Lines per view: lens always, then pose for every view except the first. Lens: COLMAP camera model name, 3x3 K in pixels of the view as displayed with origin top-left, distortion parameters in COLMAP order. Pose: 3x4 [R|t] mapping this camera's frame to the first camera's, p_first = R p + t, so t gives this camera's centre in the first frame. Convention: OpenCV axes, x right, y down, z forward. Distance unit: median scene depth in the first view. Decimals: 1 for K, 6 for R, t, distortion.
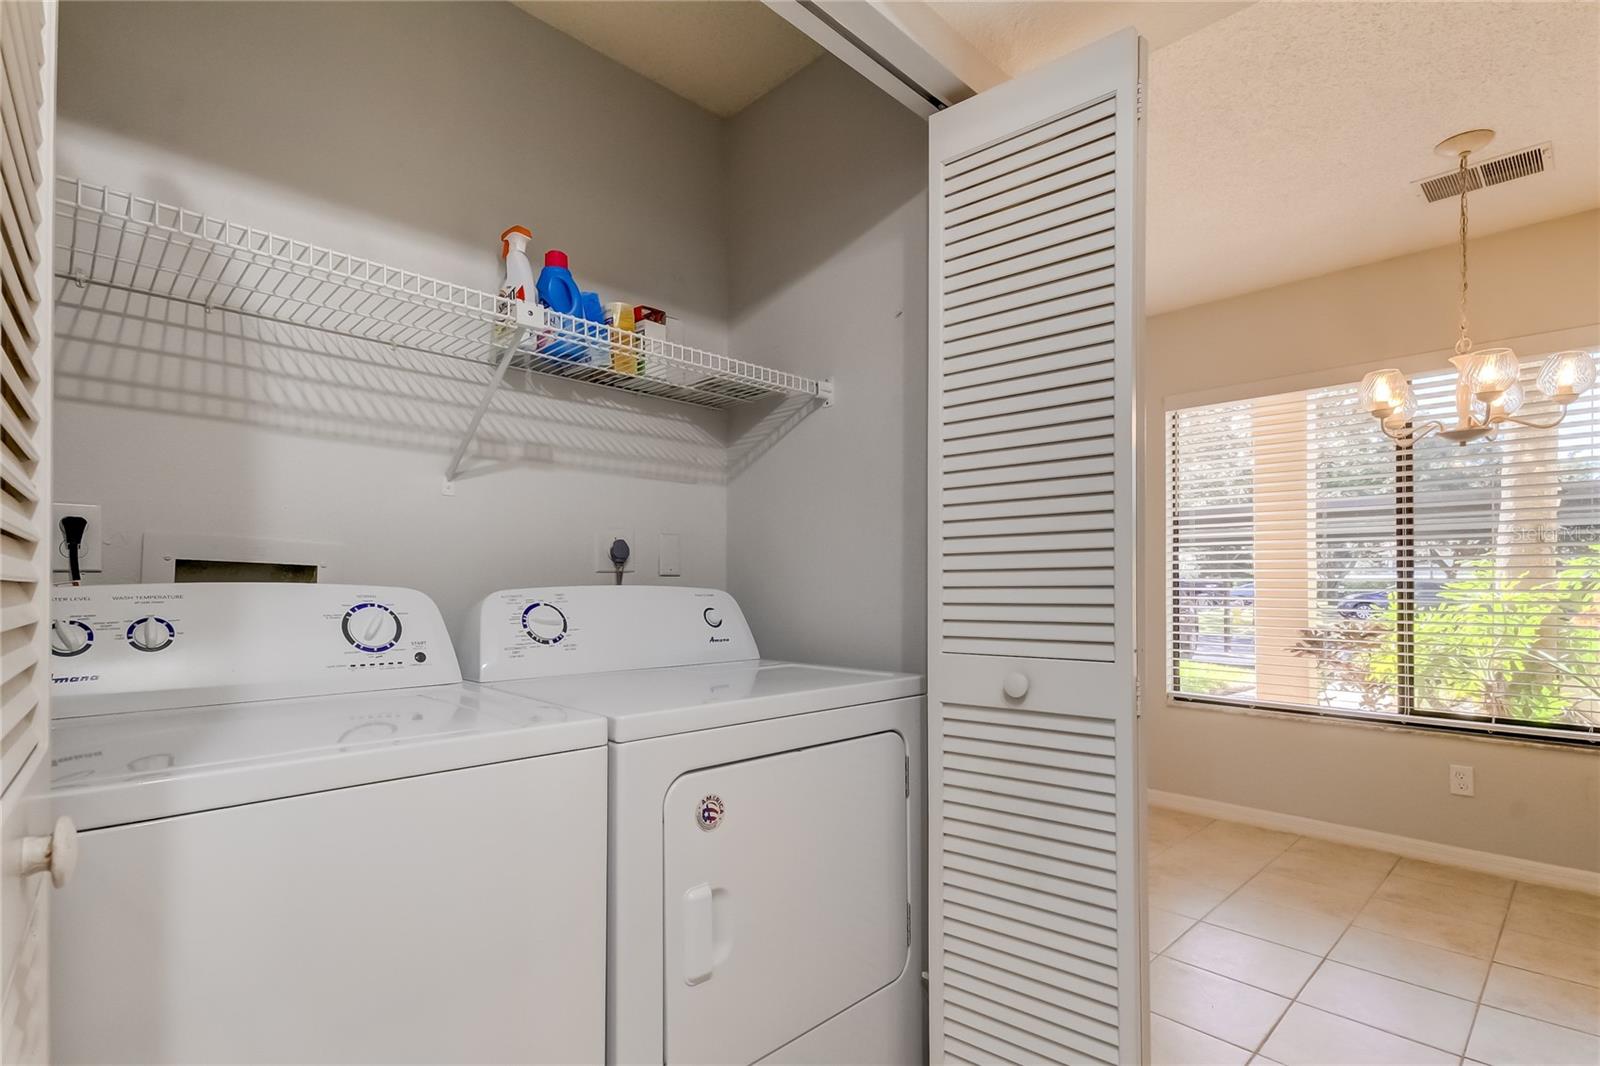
lens RADIAL K [[772.0, 0, 778.9], [0, 772.0, 578.8], [0, 0, 1]] dist [0.004385, -0.005309]
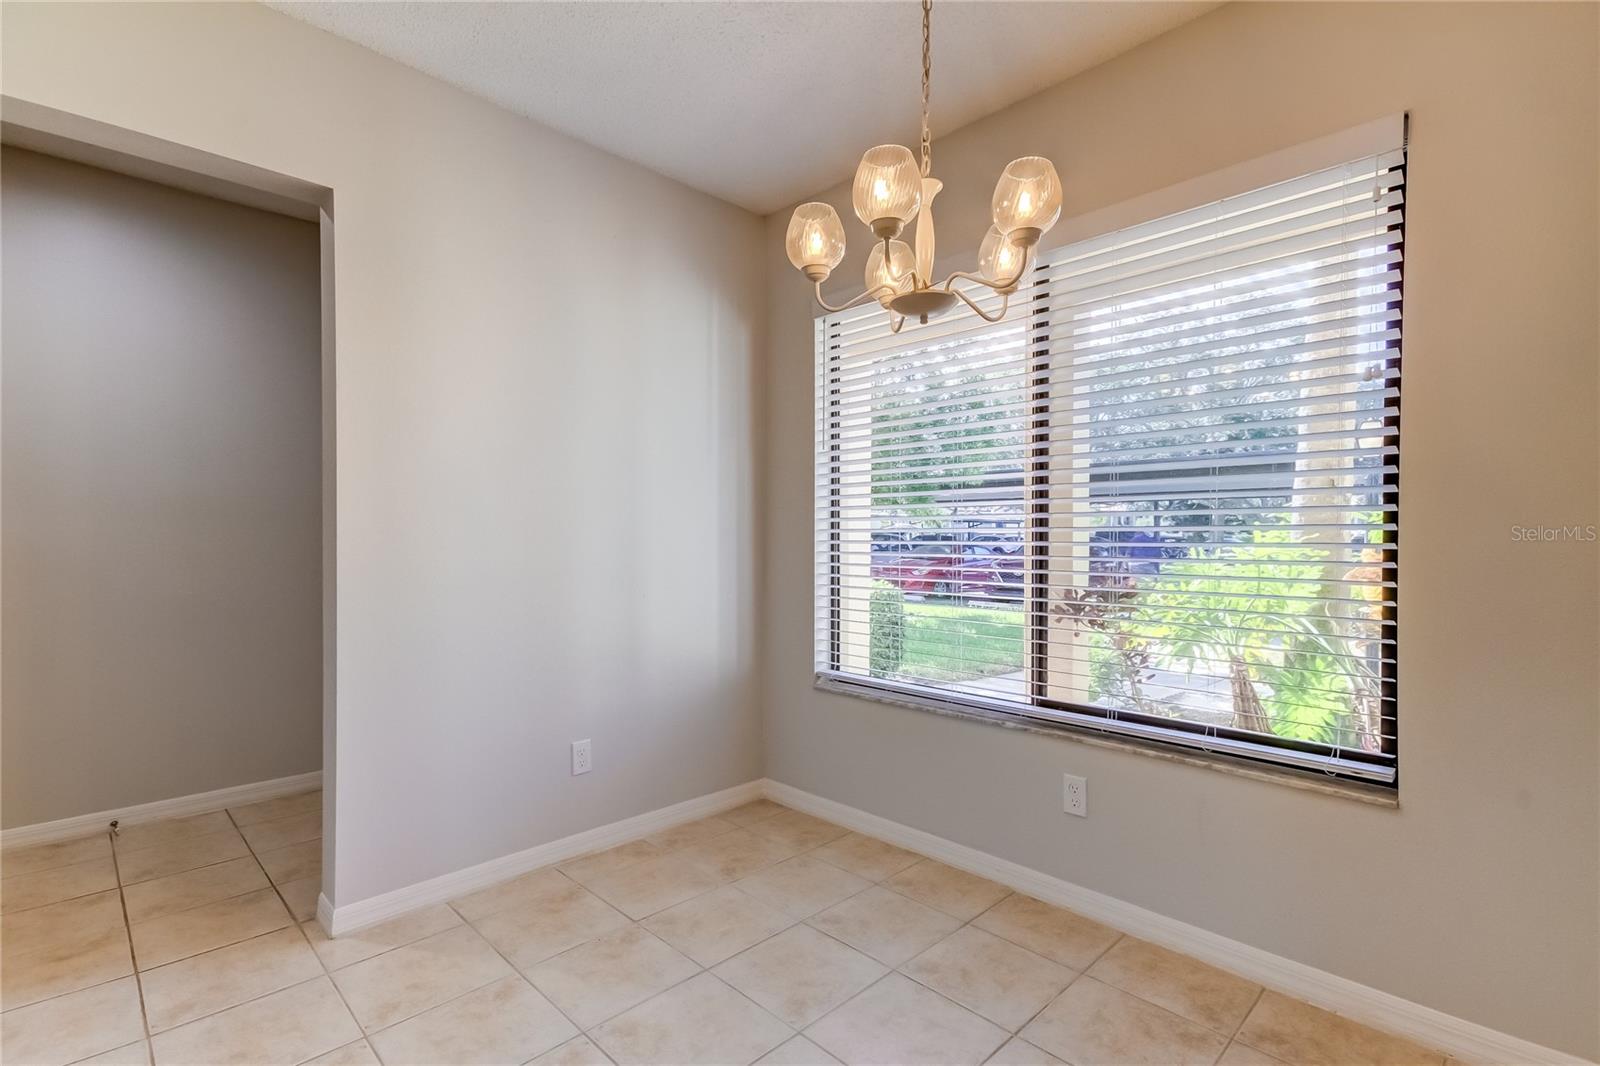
lens RADIAL K [[745.9, 0, 827.8], [0, 745.9, 544.6], [0, 0, 1]] dist [0.021258, -0.000493]
pose [[0.999010, -0.000942, 0.044465, 0.573533], [0.000343, 0.999909, 0.013481, 0.006912], [-0.044474, -0.013453, 0.998920, 0.267543]]
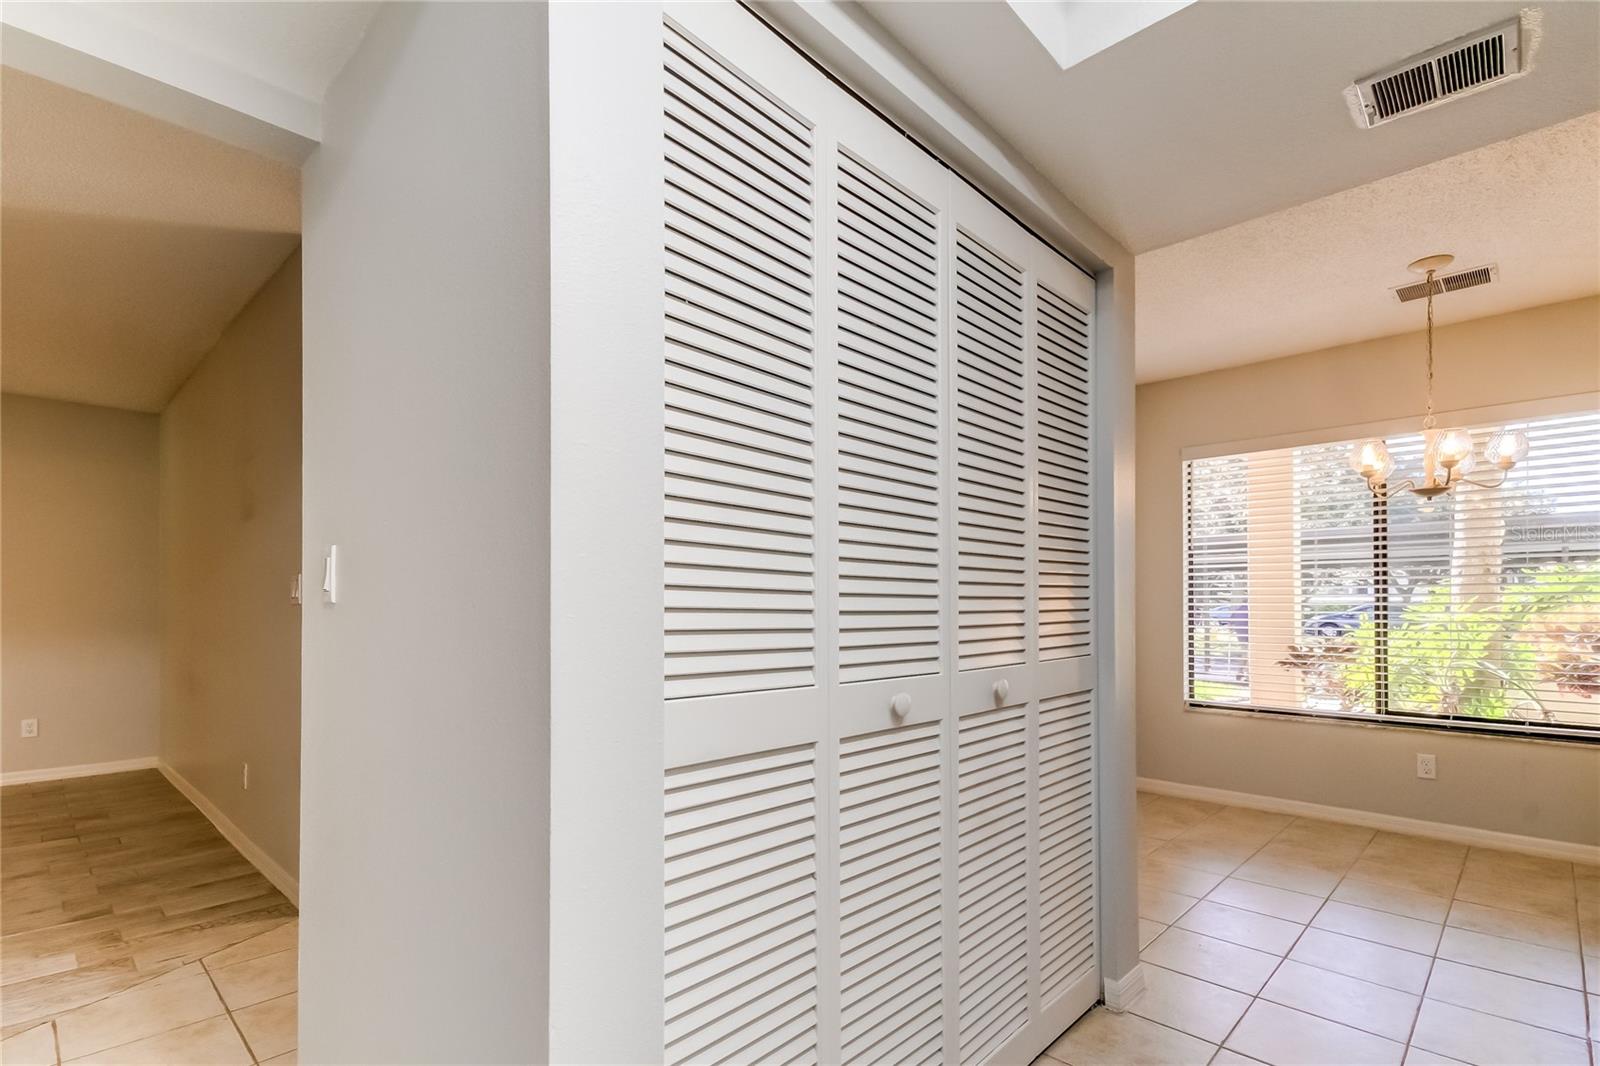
lens RADIAL K [[763.8, 0, 800.2], [0, 763.8, 601.3], [0, 0, 1]] dist [-0.001513, -0.000519]
pose [[0.998981, -0.002003, 0.045086, -0.160471], [0.001996, 0.999998, 0.000206, -0.004859], [-0.045086, -0.000116, 0.998983, -0.162784]]
